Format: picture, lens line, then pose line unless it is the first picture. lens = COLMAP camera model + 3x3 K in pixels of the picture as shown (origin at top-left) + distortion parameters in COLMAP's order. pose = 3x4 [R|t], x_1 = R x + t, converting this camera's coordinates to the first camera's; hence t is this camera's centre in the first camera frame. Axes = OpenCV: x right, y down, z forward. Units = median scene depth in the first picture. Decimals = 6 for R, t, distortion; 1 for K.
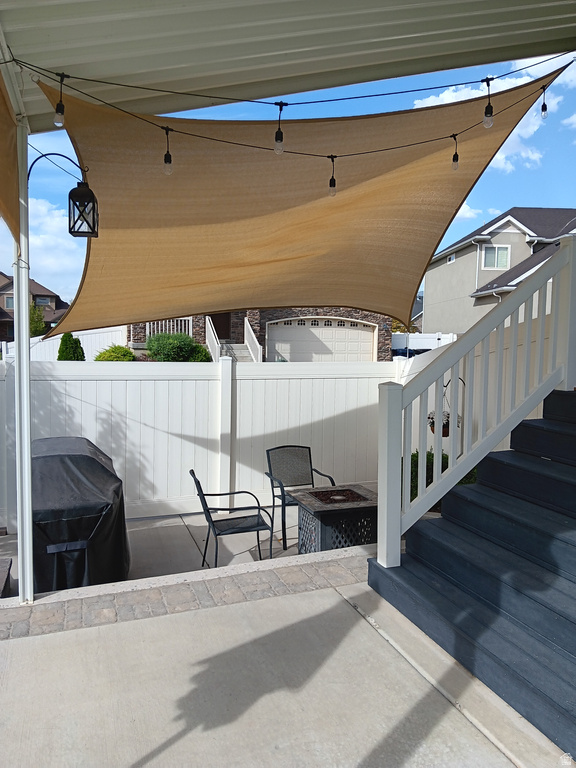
lens RADIAL K [[563.3, 0, 288.0], [0, 563.3, 384.0], [0, 0, 1]] dist [0.084135, -0.096984]
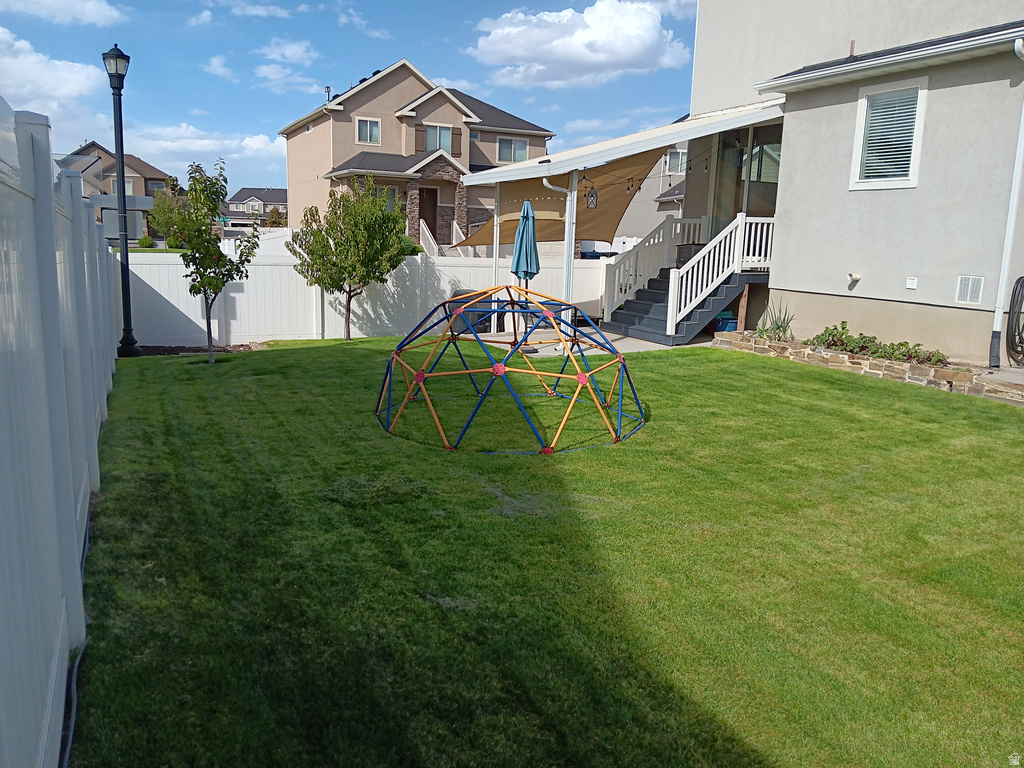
lens RADIAL K [[751.0, 0, 512.0], [0, 751.0, 384.0], [0, 0, 1]] dist [0.084135, -0.096984]
pose [[0.993367, -0.008298, 0.114684, -0.130597], [-0.004933, 0.993398, 0.114612, 0.028447], [-0.114878, -0.114417, 0.986768, -0.488549]]
